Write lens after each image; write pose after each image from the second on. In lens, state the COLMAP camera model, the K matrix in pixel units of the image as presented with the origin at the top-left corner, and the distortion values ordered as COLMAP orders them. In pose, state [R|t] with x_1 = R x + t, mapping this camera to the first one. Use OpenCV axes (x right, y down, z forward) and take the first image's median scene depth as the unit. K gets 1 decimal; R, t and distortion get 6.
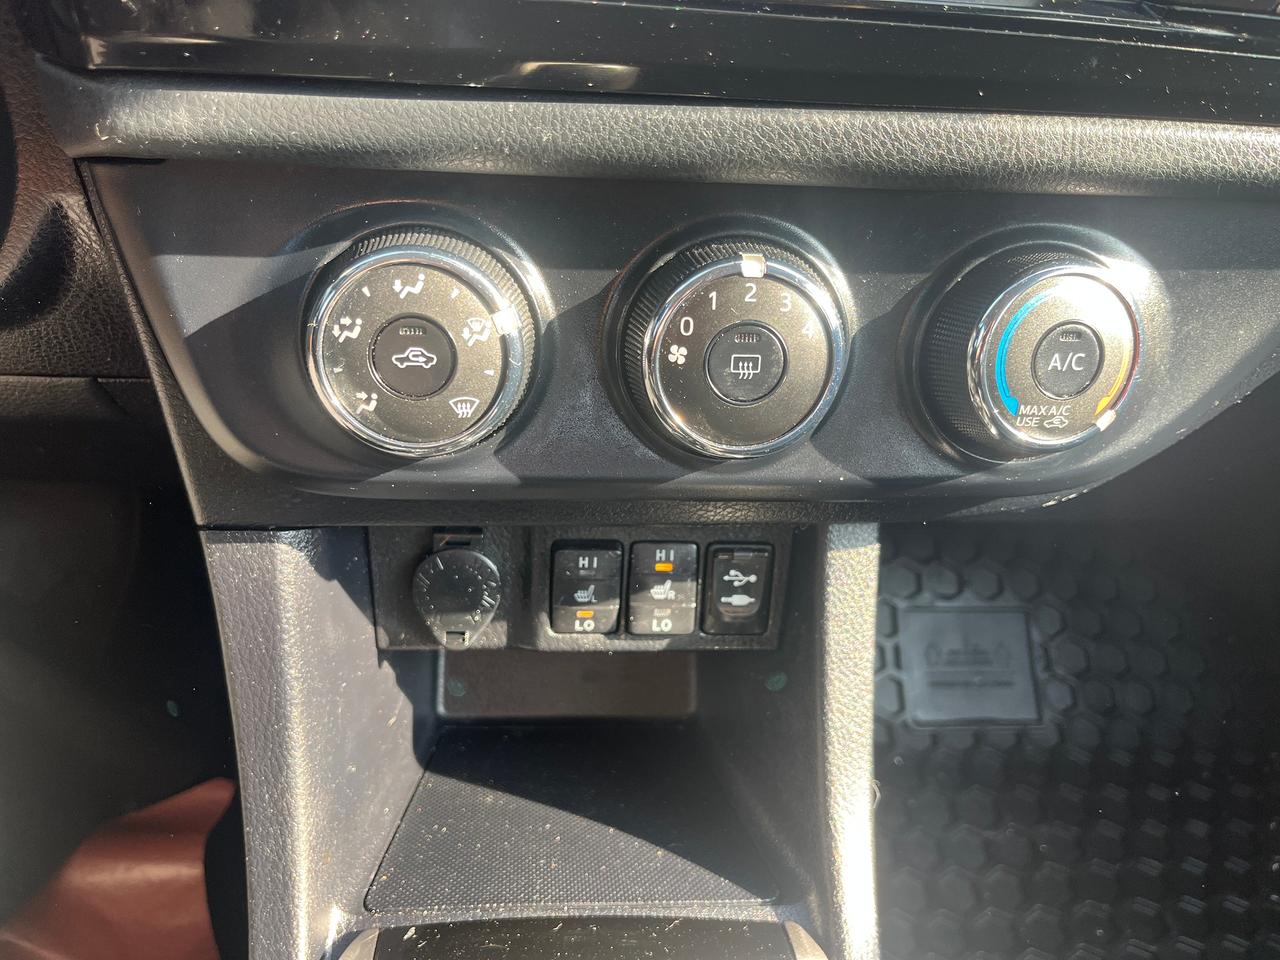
lens RADIAL K [[984.8, 0, 630.7], [0, 984.8, 475.0], [0, 0, 1]] dist [0.038870, -0.045842]
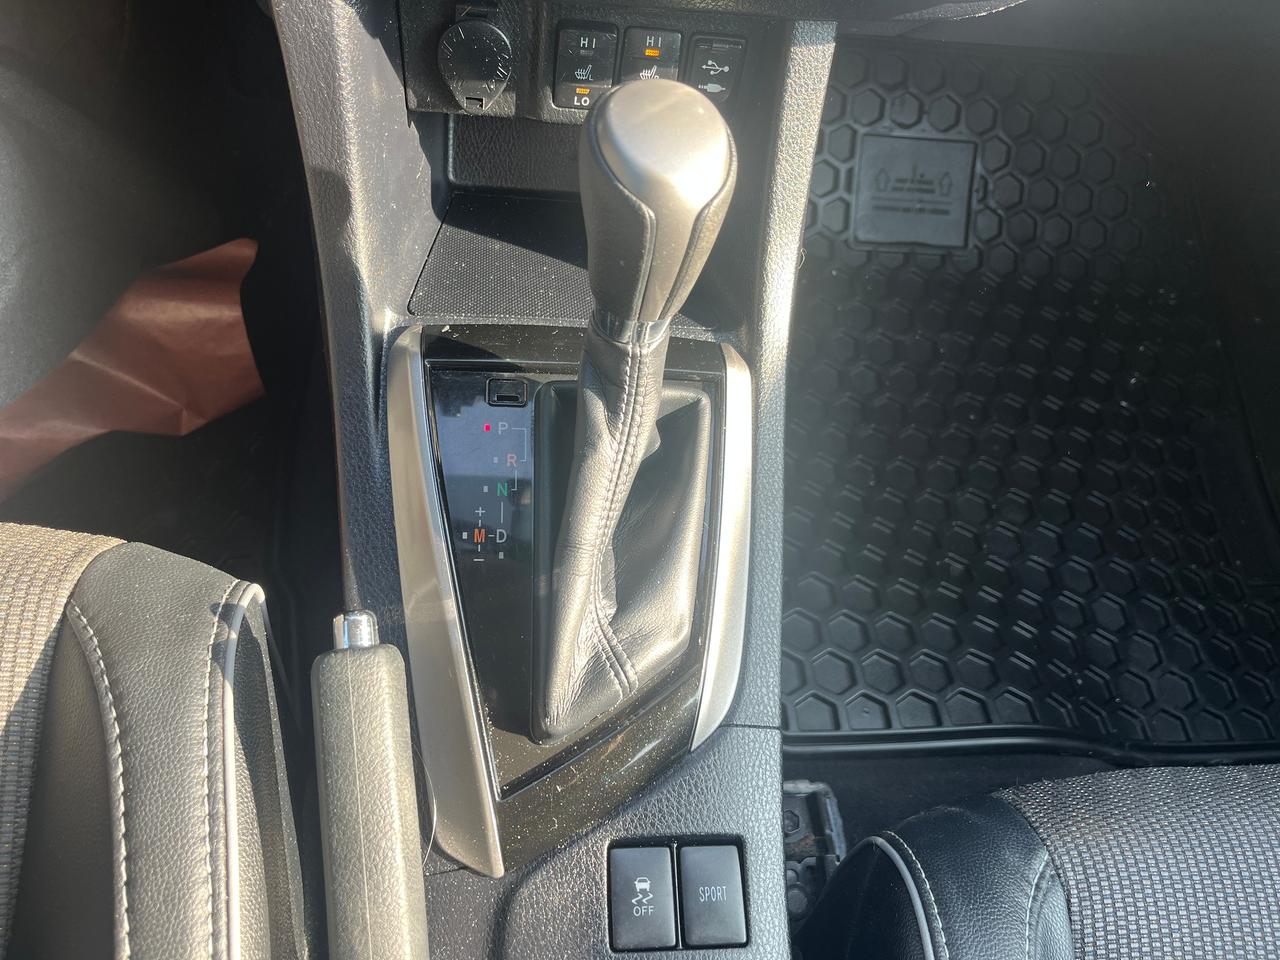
lens RADIAL K [[984.8, 0, 633.9], [0, 984.8, 473.8], [0, 0, 1]] dist [0.038870, -0.045842]
pose [[0.997217, 0.049880, 0.055415, -0.027677], [-0.069237, 0.895280, 0.440091, 0.025111], [-0.027660, -0.442703, 0.896242, -0.271977]]
